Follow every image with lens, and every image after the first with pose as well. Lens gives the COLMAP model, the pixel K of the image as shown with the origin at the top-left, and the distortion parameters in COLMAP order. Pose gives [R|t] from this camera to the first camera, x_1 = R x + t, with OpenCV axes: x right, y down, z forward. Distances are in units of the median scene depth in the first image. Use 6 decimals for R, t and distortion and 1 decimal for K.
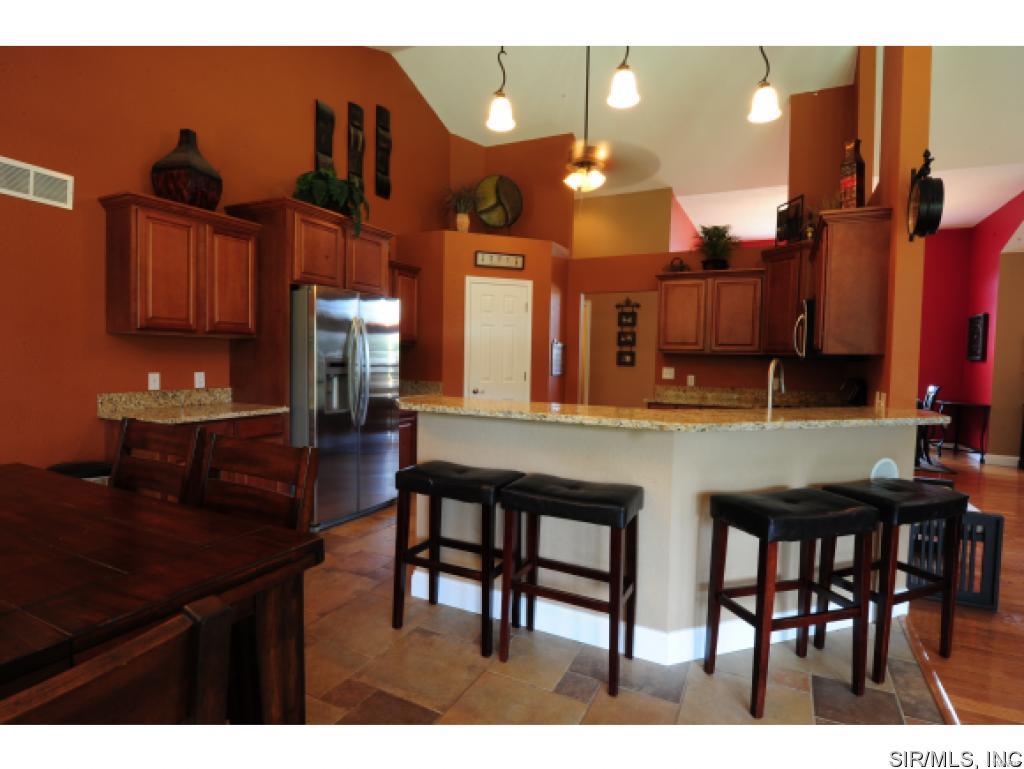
lens RADIAL K [[528.6, 0, 512.0], [0, 528.6, 384.5], [0, 0, 1]] dist [-0.001104, -0.000144]
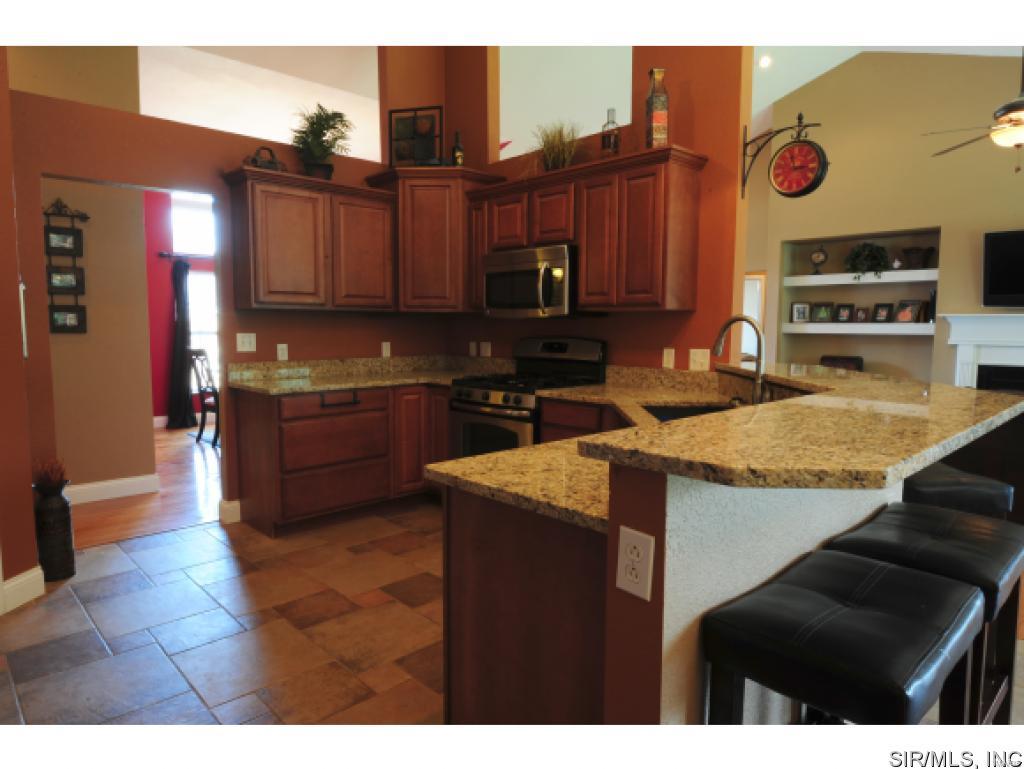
lens RADIAL K [[649.2, 0, 512.0], [0, 649.2, 384.5], [0, 0, 1]] dist [0.002247, 0.000867]
pose [[0.338248, -0.110969, 0.934491, -0.312361], [0.054074, 0.993674, 0.098424, -0.032613], [-0.939502, 0.017240, 0.342109, 0.501725]]
